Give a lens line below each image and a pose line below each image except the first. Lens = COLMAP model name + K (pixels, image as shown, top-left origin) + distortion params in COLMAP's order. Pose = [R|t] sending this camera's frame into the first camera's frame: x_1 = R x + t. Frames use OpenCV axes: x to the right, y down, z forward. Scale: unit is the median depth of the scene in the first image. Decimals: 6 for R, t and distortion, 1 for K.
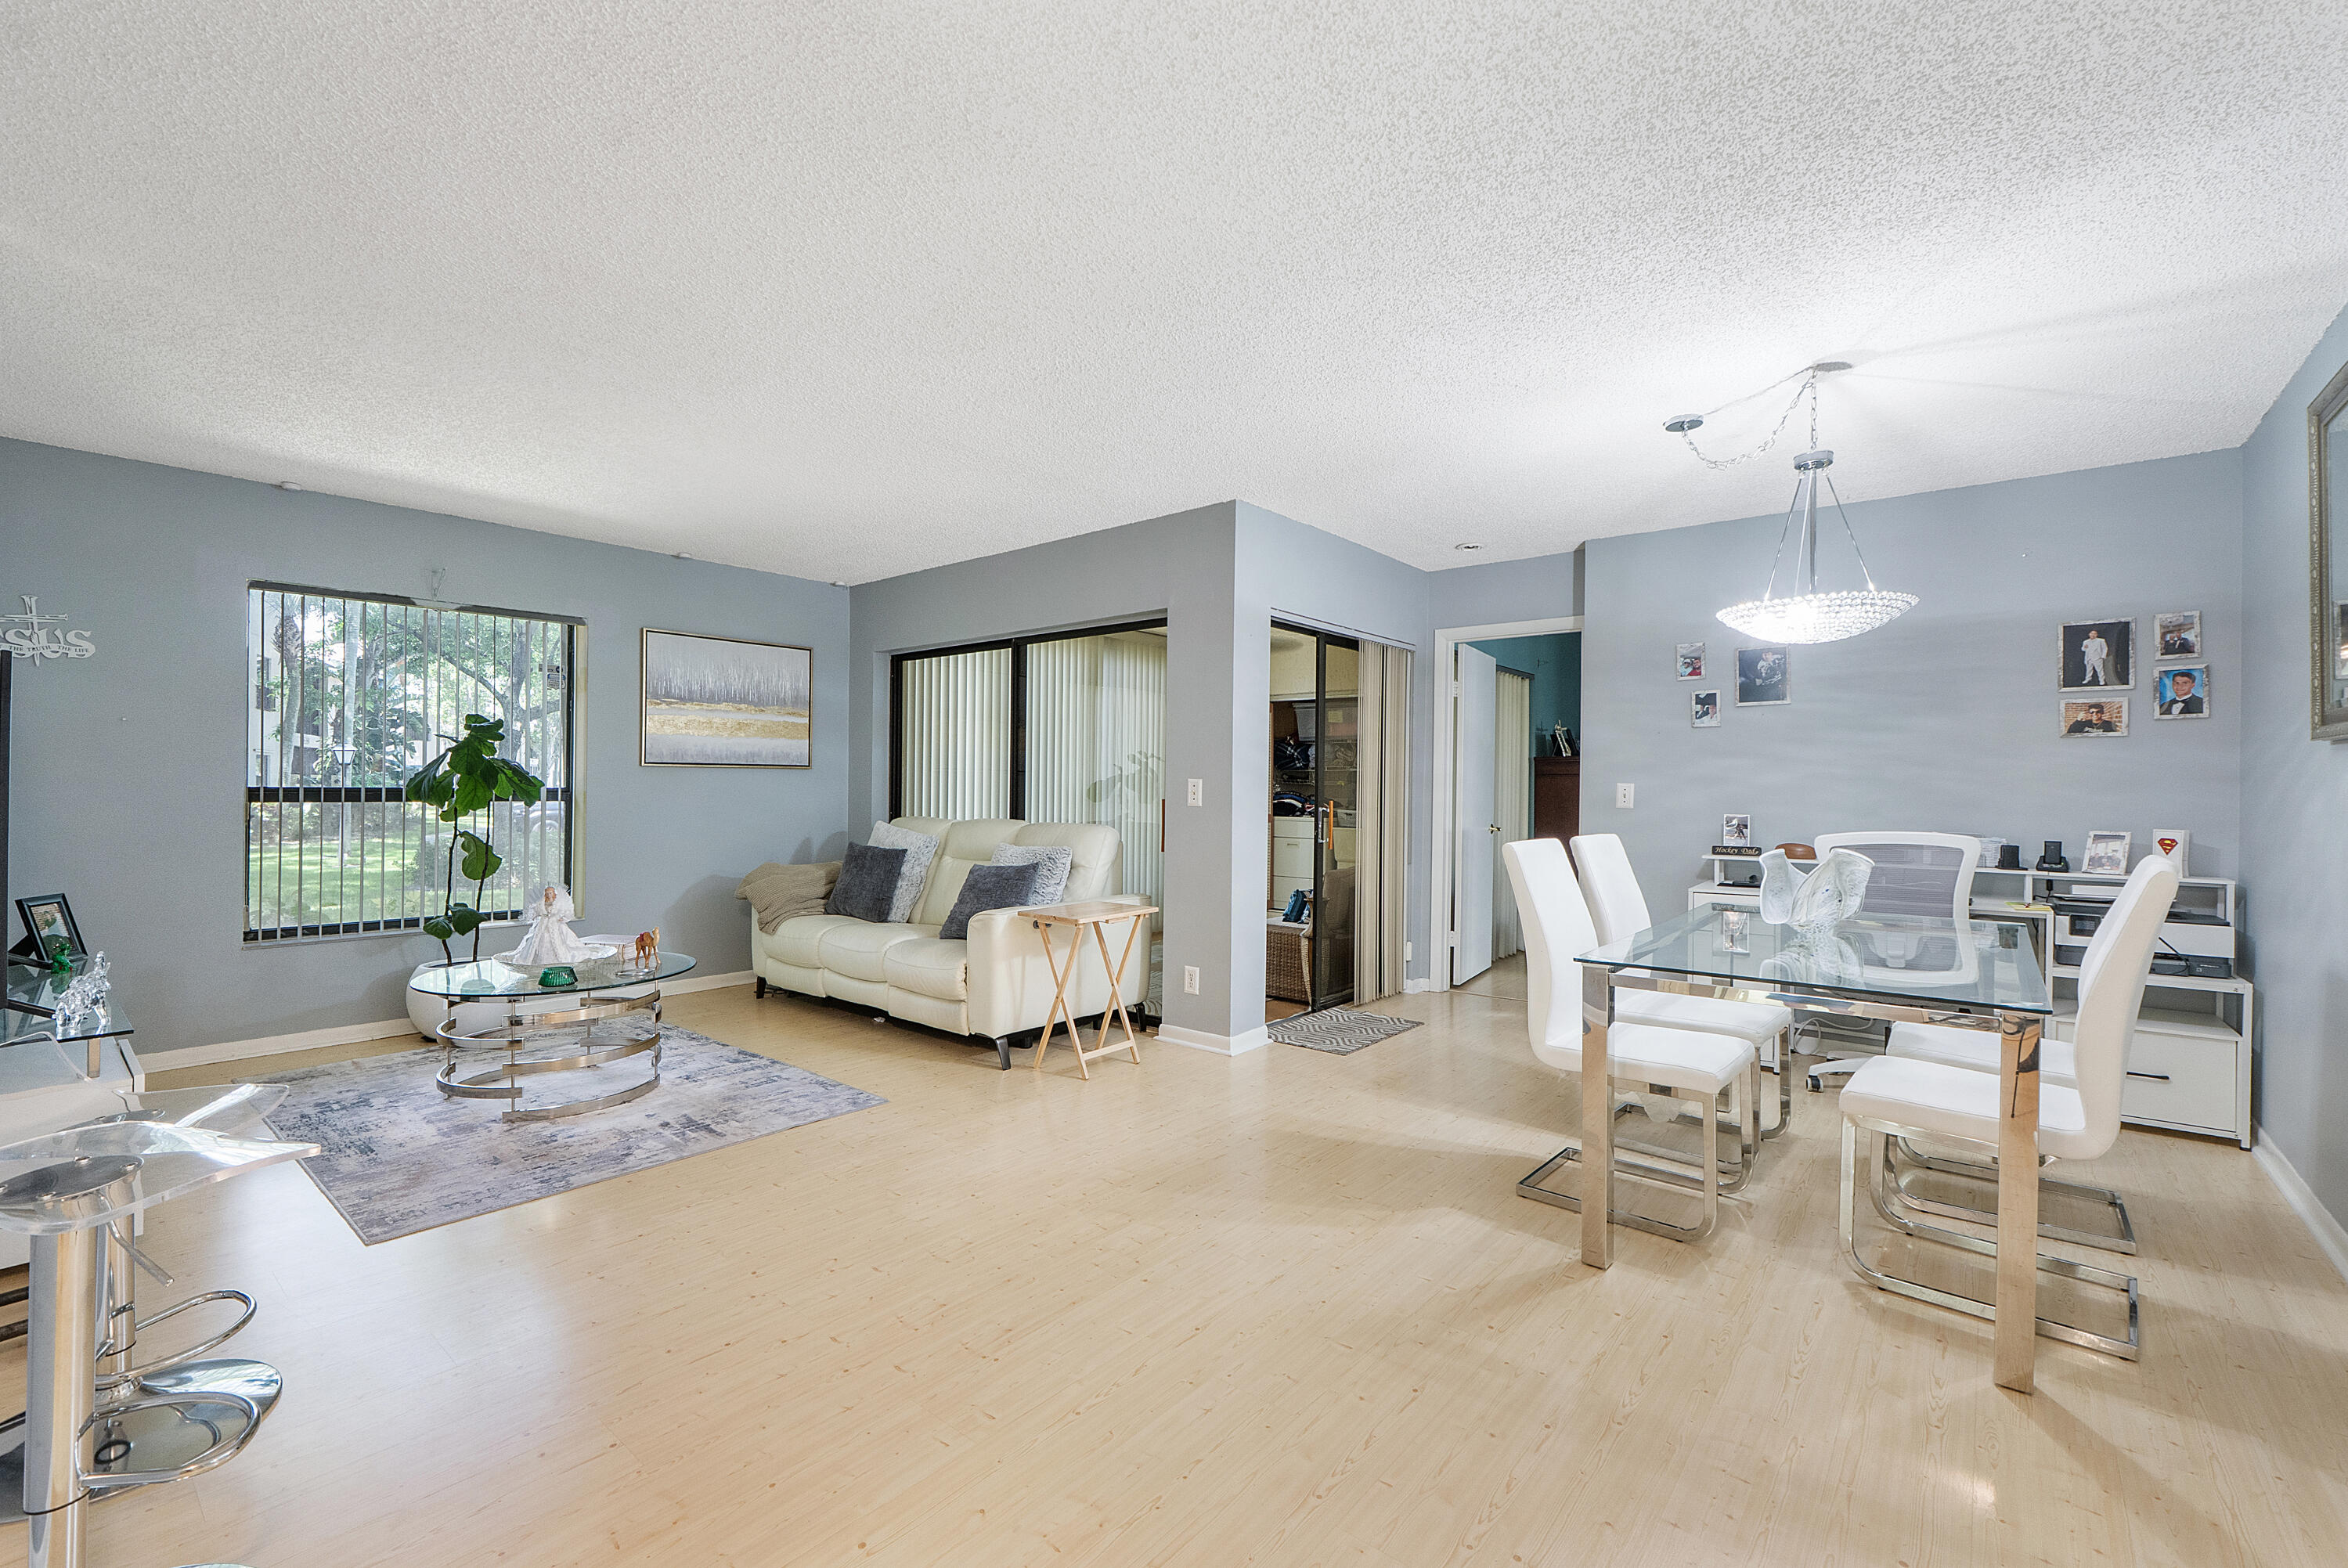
lens RADIAL K [[998.8, 0, 1178.1], [0, 998.8, 790.9], [0, 0, 1]] dist [-0.003163, -0.000220]
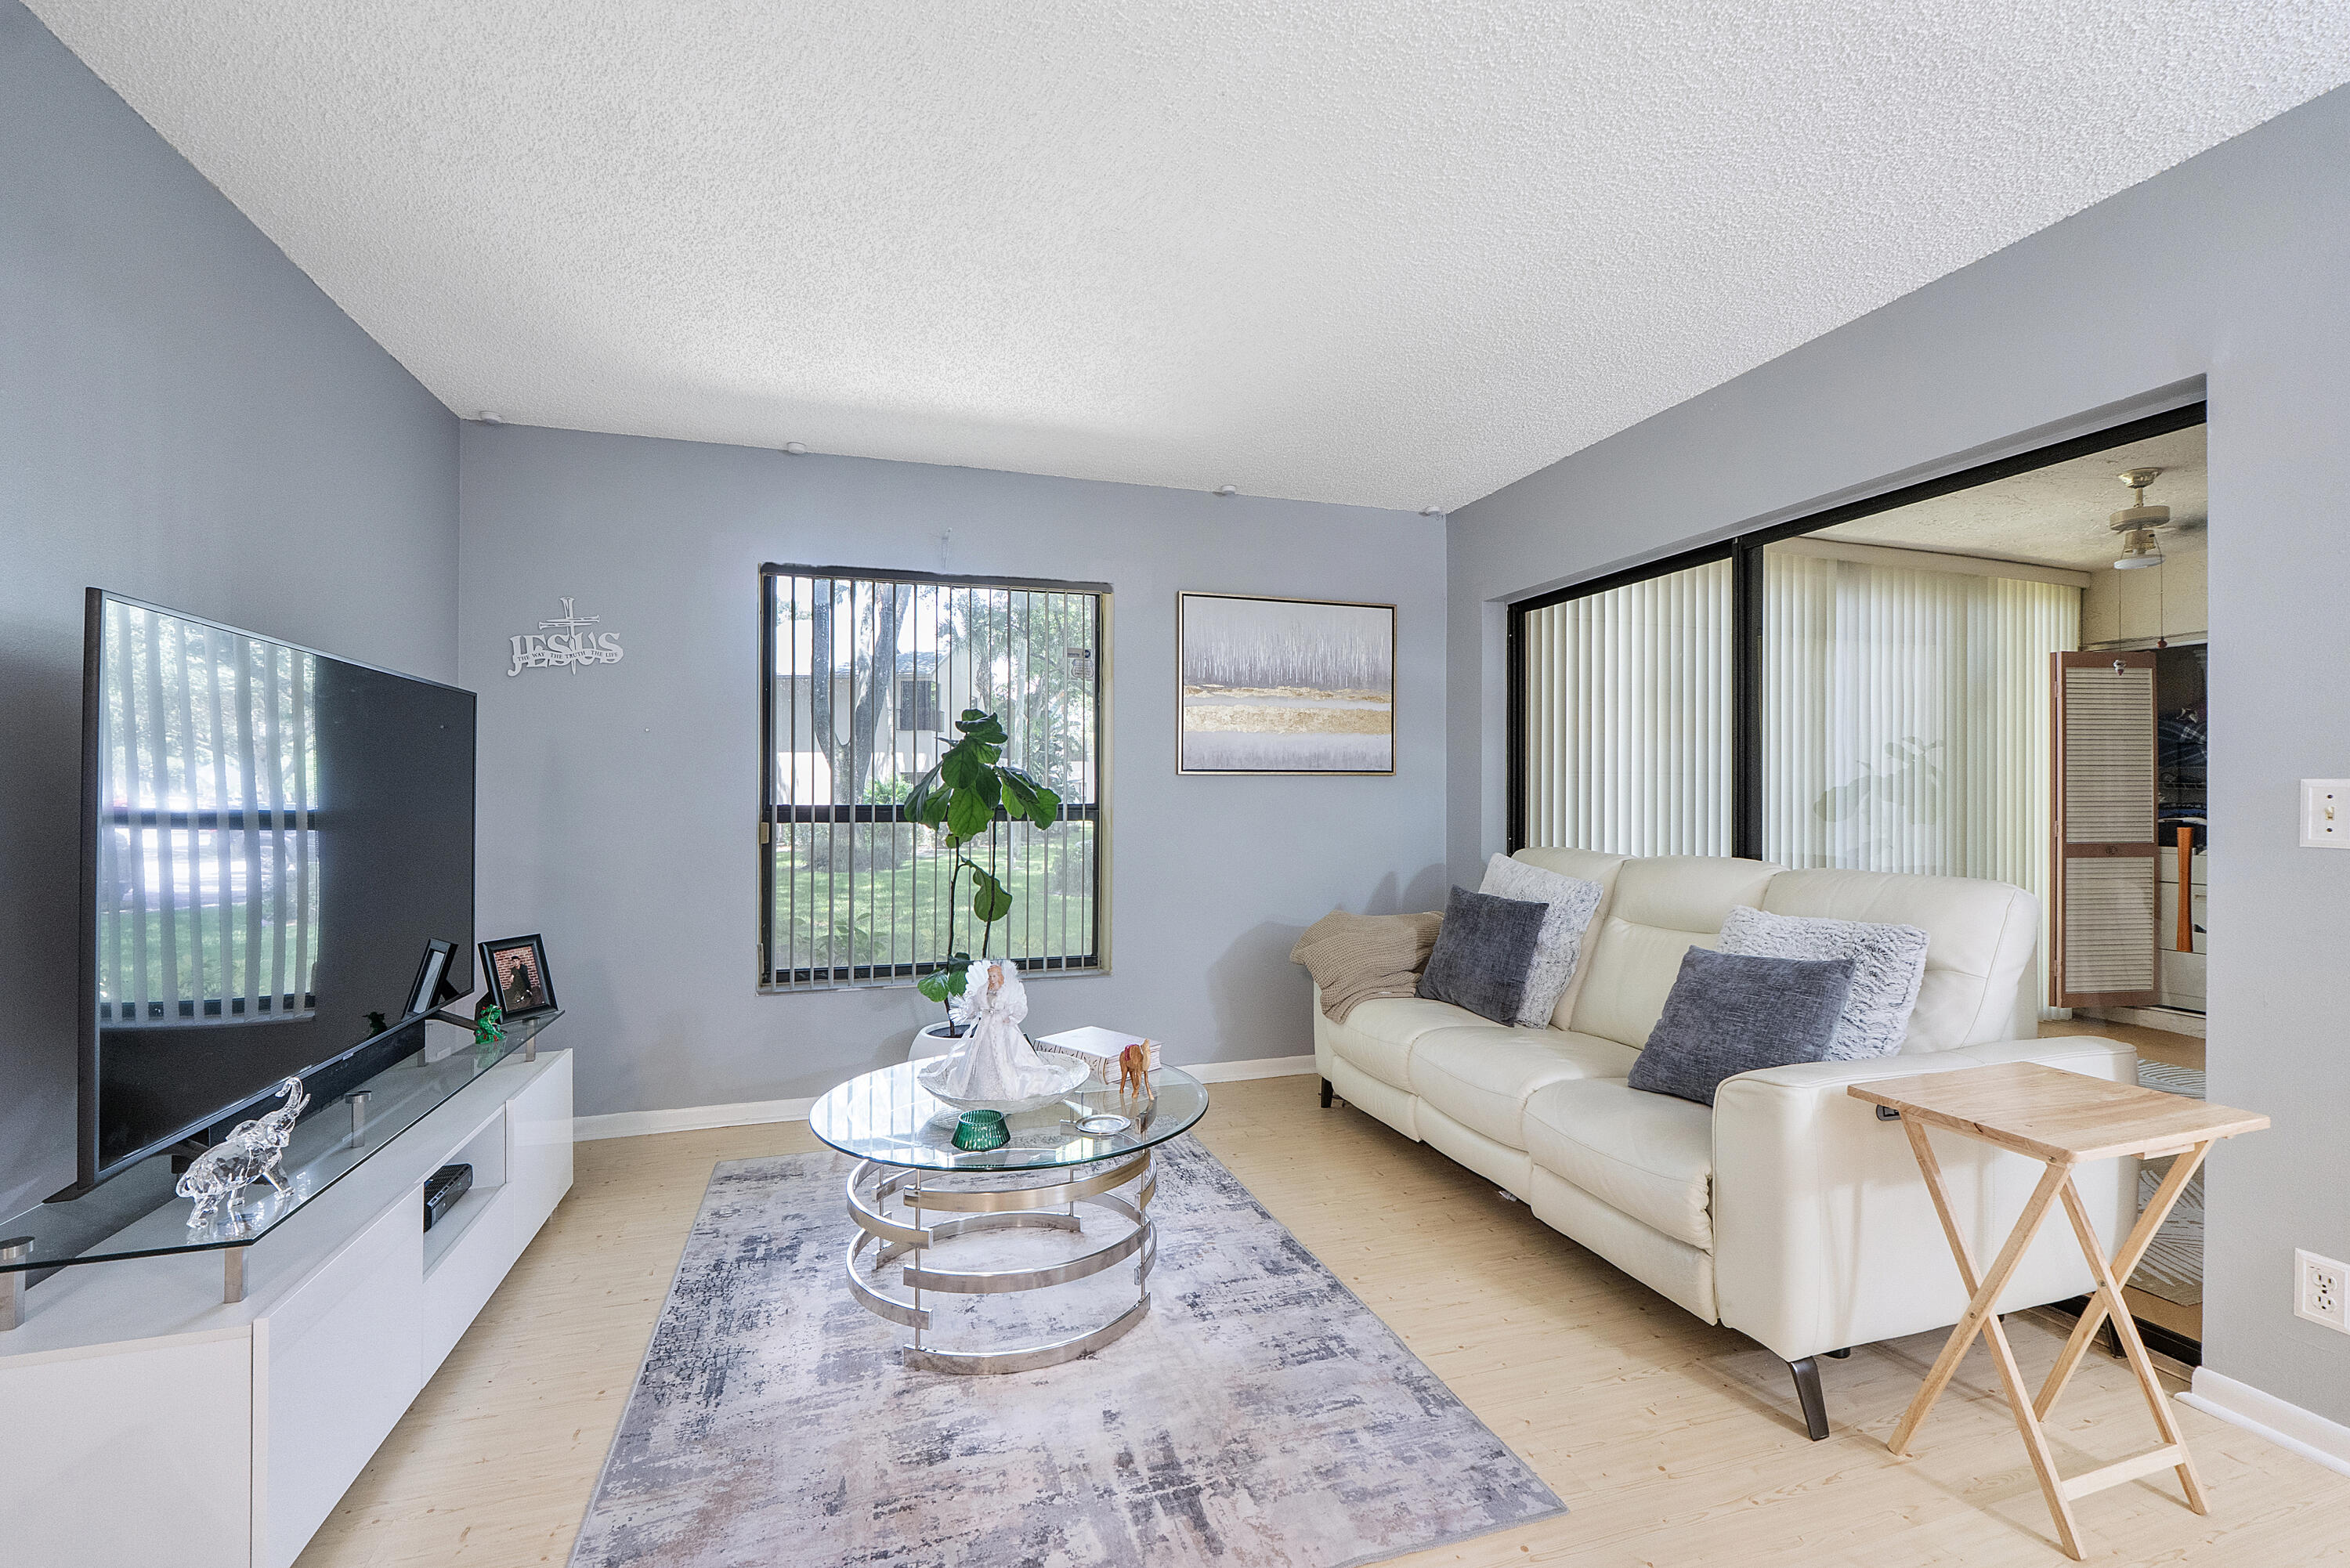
lens RADIAL K [[989.7, 0, 1172.0], [0, 989.7, 789.8], [0, 0, 1]] dist [-0.008523, -0.000276]
pose [[0.839130, -0.010236, -0.543834, -0.145703], [0.003892, 0.999910, -0.012814, -0.004322], [0.543917, 0.008636, 0.839095, 0.398374]]
